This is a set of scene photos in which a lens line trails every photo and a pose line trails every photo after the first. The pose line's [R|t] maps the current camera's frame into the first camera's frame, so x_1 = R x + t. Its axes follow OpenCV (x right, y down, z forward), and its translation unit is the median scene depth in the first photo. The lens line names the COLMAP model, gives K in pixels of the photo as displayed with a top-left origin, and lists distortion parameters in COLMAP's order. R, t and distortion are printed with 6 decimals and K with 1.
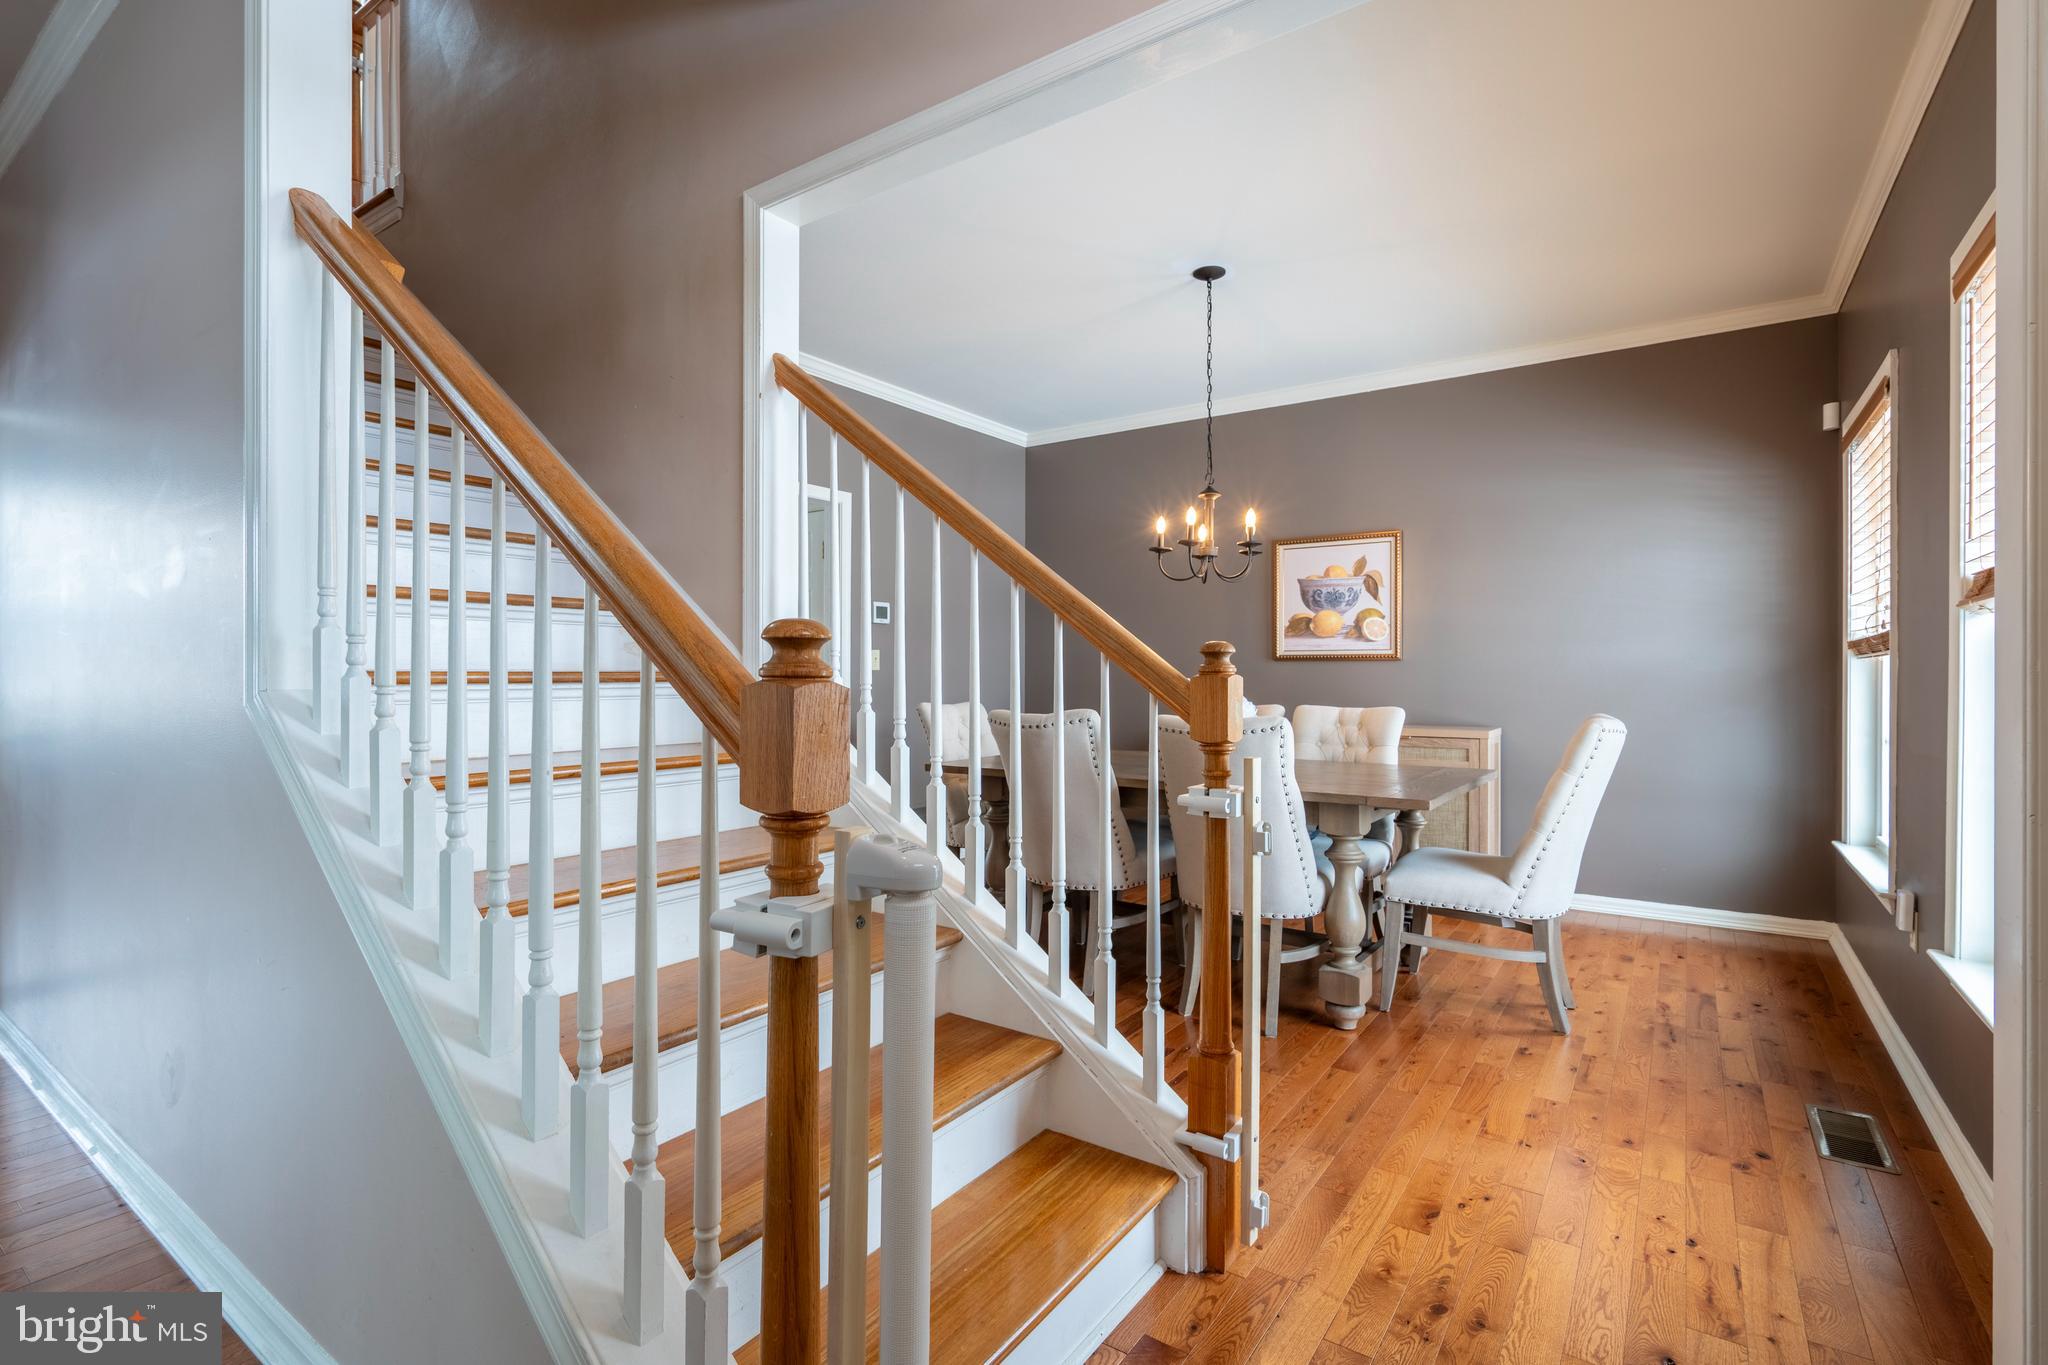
lens RADIAL K [[950.1, 0, 1023.4], [0, 950.1, 676.6], [0, 0, 1]] dist [0.000004, 0.000341]
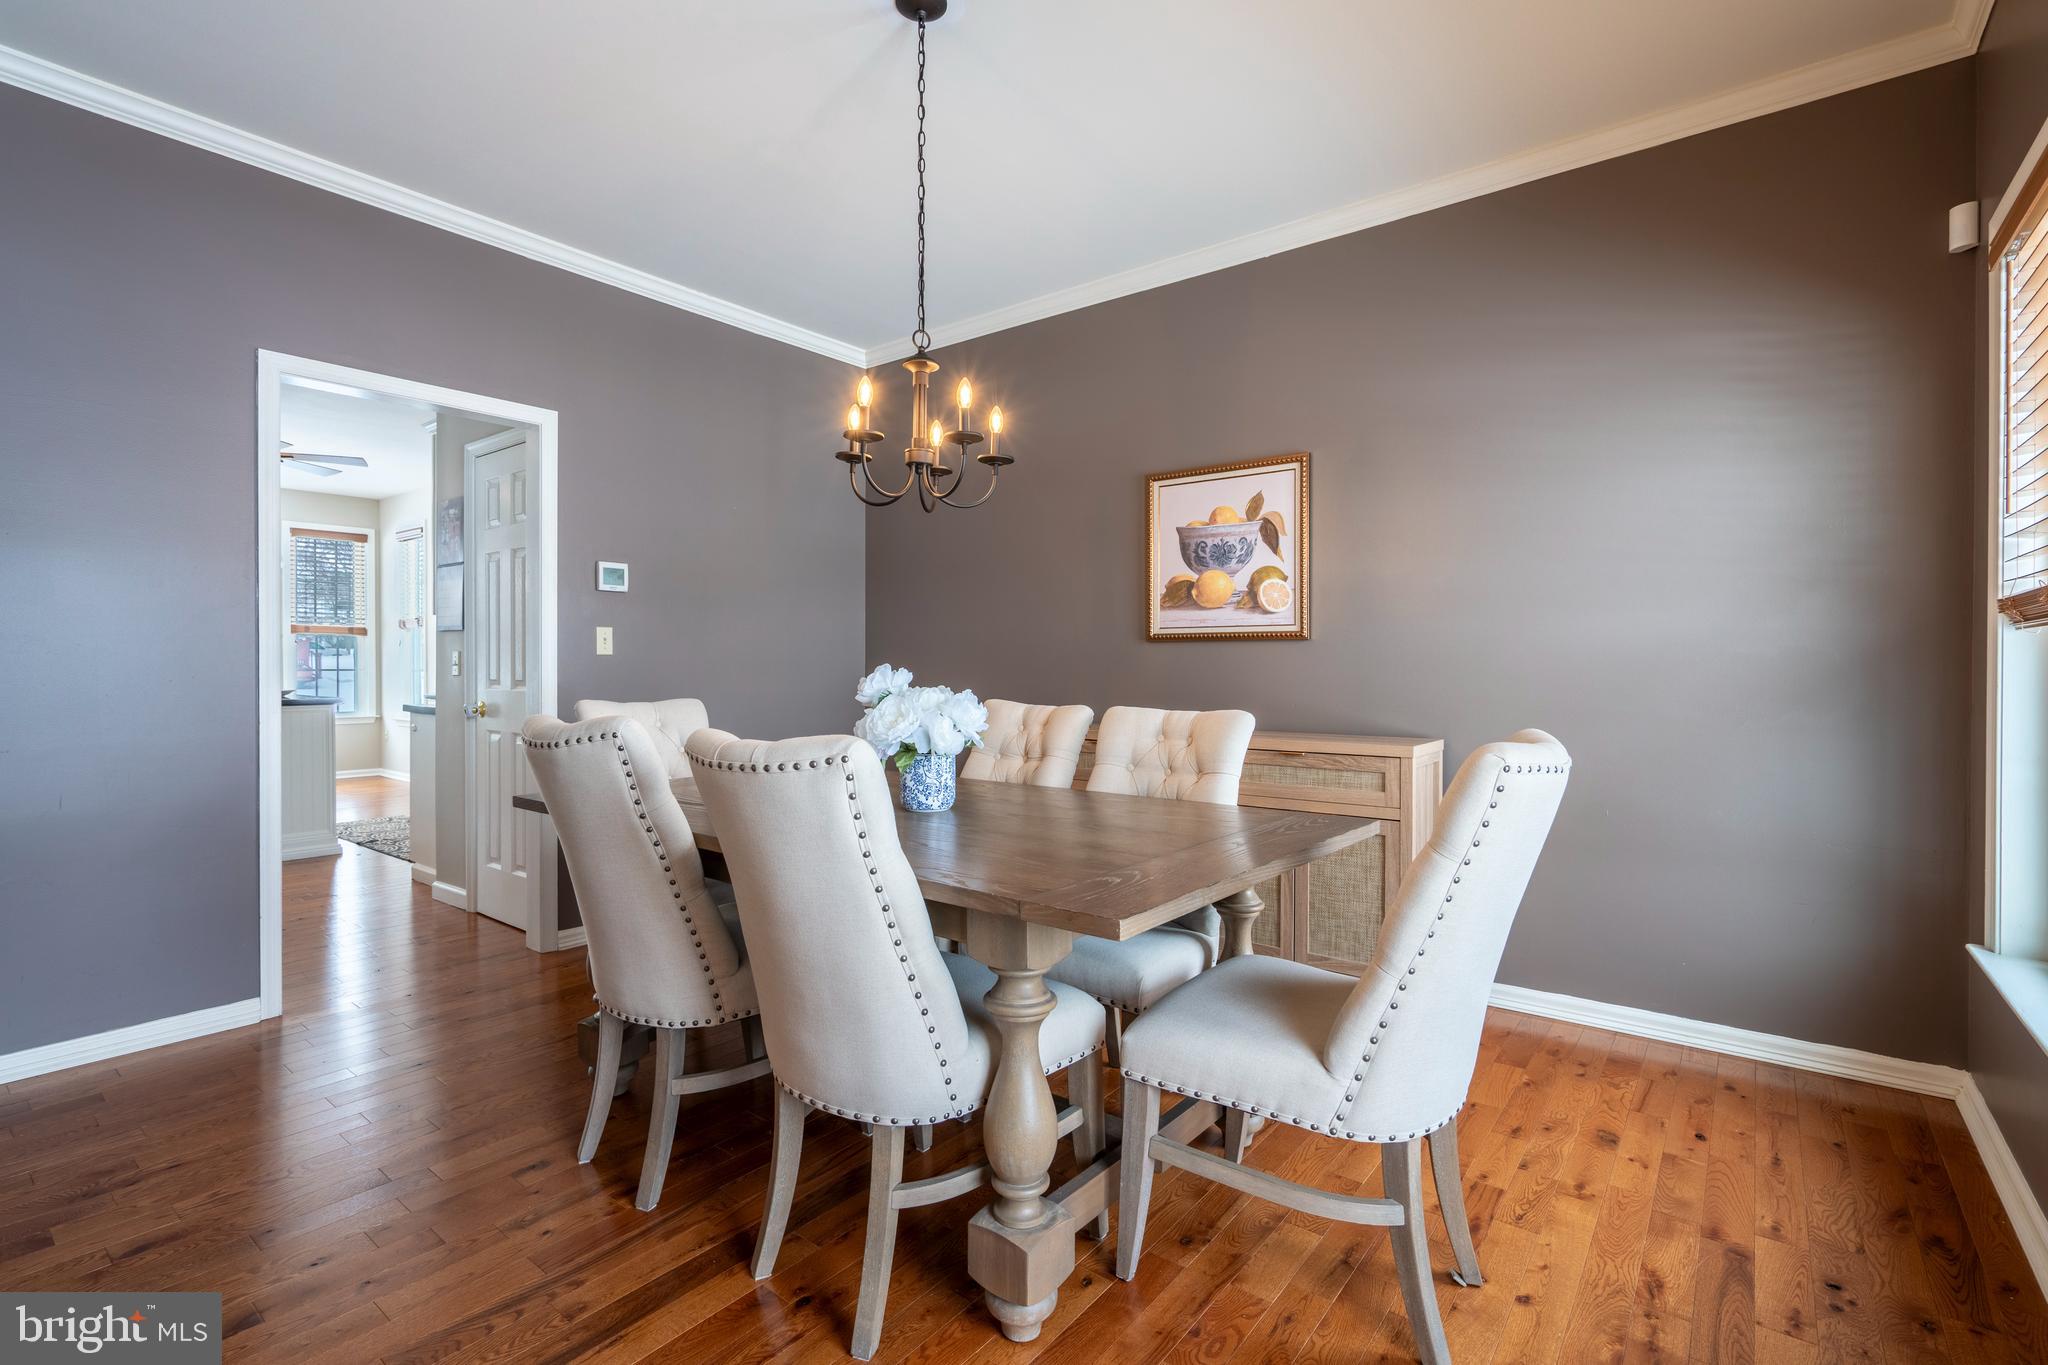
lens RADIAL K [[939.9, 0, 1061.8], [0, 939.9, 671.0], [0, 0, 1]] dist [0.001063, 0.001008]
pose [[0.999590, 0.001484, -0.028601, 0.298050], [-0.001409, 0.999996, 0.002621, 0.004779], [0.028605, -0.002579, 0.999587, 0.387654]]
